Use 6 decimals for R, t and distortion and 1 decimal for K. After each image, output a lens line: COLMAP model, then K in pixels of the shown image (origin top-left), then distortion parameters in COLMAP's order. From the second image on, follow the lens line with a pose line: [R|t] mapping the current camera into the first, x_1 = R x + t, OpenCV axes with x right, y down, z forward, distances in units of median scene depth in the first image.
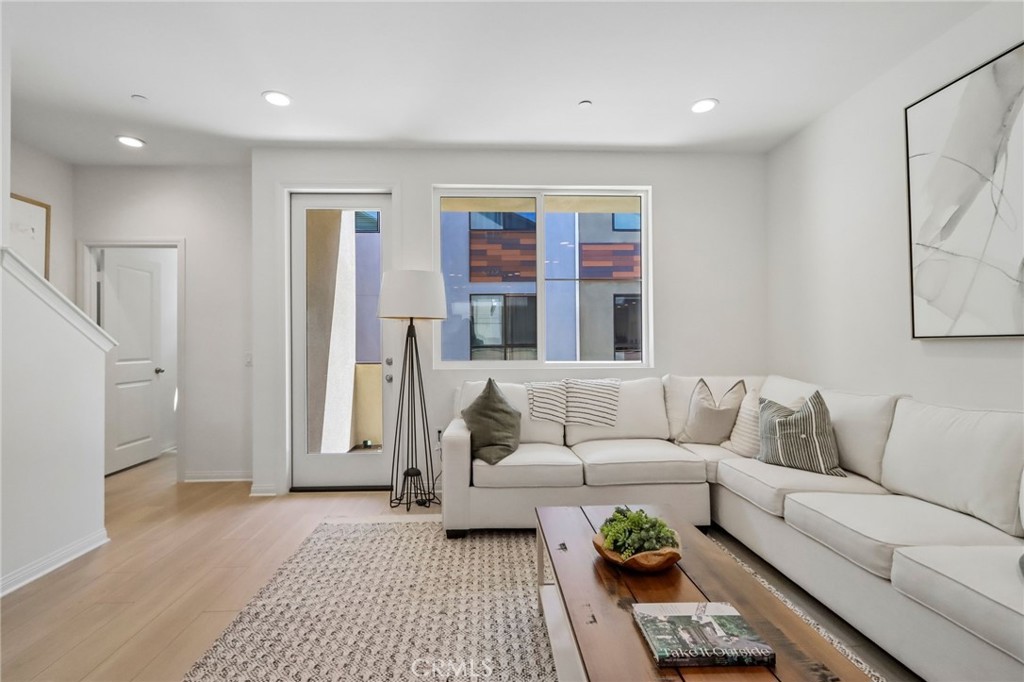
lens RADIAL K [[472.6, 0, 505.0], [0, 472.6, 341.4], [0, 0, 1]] dist [-0.000979, -0.001363]
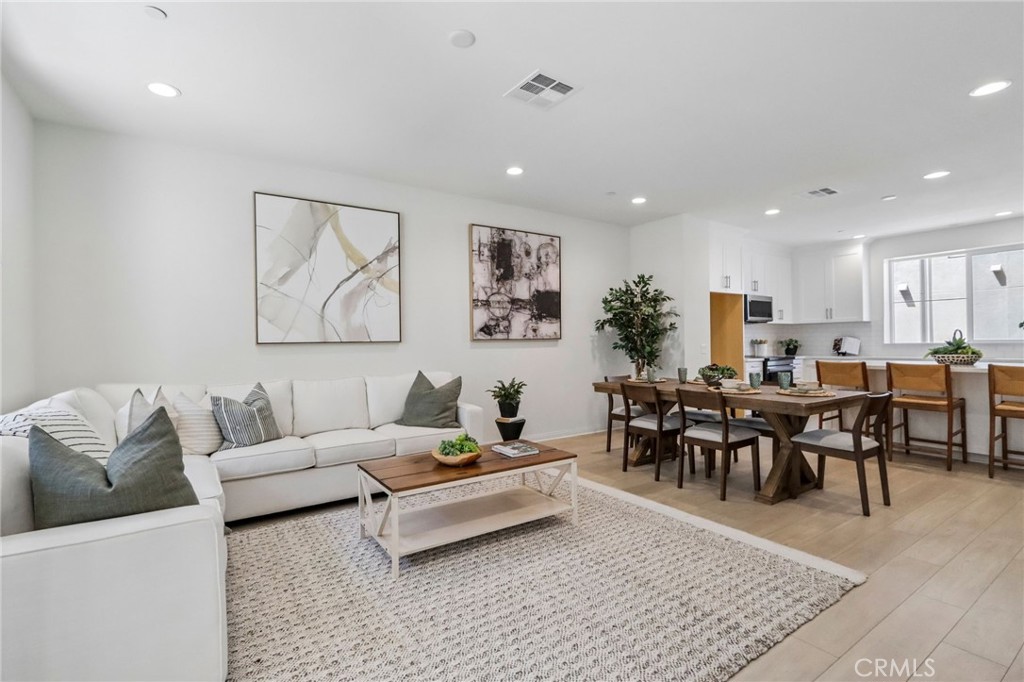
lens RADIAL K [[472.6, 0, 494.2], [0, 472.6, 342.8], [0, 0, 1]] dist [-0.000979, -0.001363]
pose [[-0.505198, 0.016247, 0.862850, -0.733190], [0.013125, 0.999852, -0.011142, 0.014086], [-0.862904, 0.005696, -0.505336, 0.967035]]
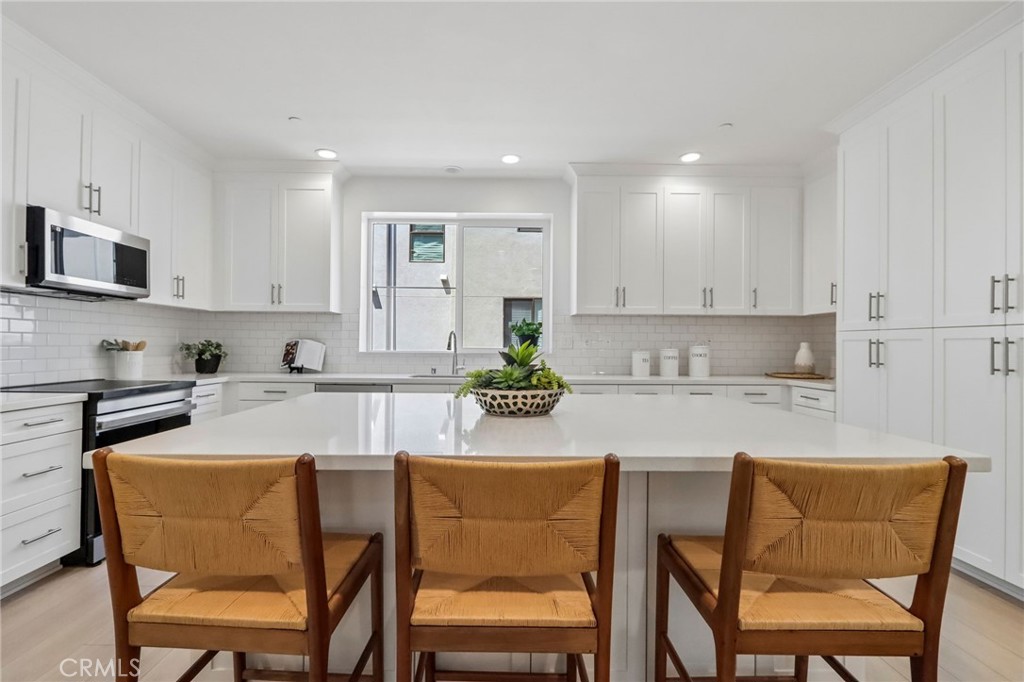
lens RADIAL K [[472.6, 0, 506.6], [0, 472.6, 343.0], [0, 0, 1]] dist [-0.000979, -0.001363]
pose [[-0.999611, 0.000120, 0.027896, -0.130951], [-0.000119, 0.999963, -0.008581, 0.001765], [-0.027896, -0.008581, -0.999574, -0.589075]]
